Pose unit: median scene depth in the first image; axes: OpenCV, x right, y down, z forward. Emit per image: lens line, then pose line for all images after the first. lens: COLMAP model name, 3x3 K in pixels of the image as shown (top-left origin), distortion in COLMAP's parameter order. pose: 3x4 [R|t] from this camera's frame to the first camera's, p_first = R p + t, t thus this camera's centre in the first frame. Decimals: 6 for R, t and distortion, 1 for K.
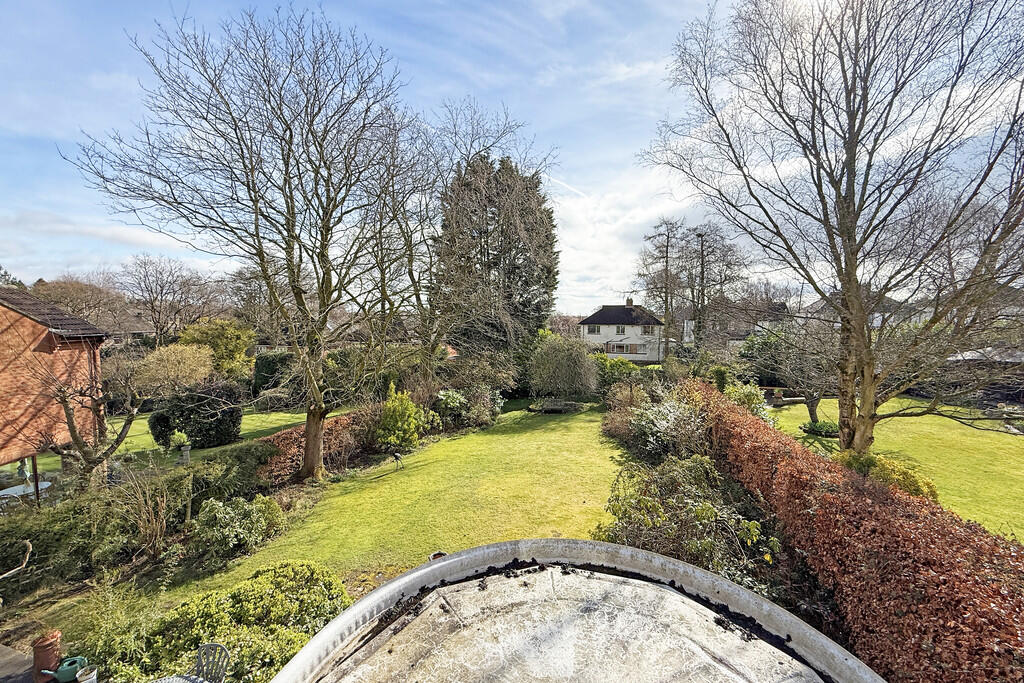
lens RADIAL K [[408.4, 0, 511.2], [0, 408.4, 339.8], [0, 0, 1]] dist [0.001982, 0.000151]
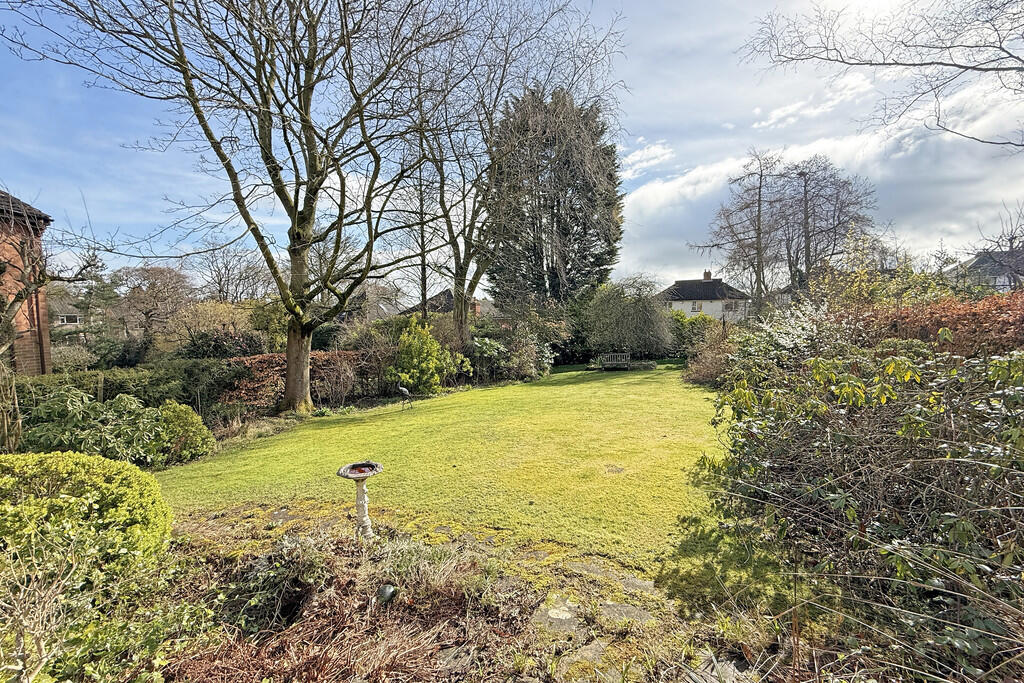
lens RADIAL K [[408.4, 0, 511.6], [0, 408.4, 343.6], [0, 0, 1]] dist [0.001982, 0.000151]
pose [[0.988100, -0.005065, -0.153728, 0.026135], [0.005614, 0.999979, 0.003136, 0.135031], [0.153709, -0.003961, 0.988108, 0.195147]]
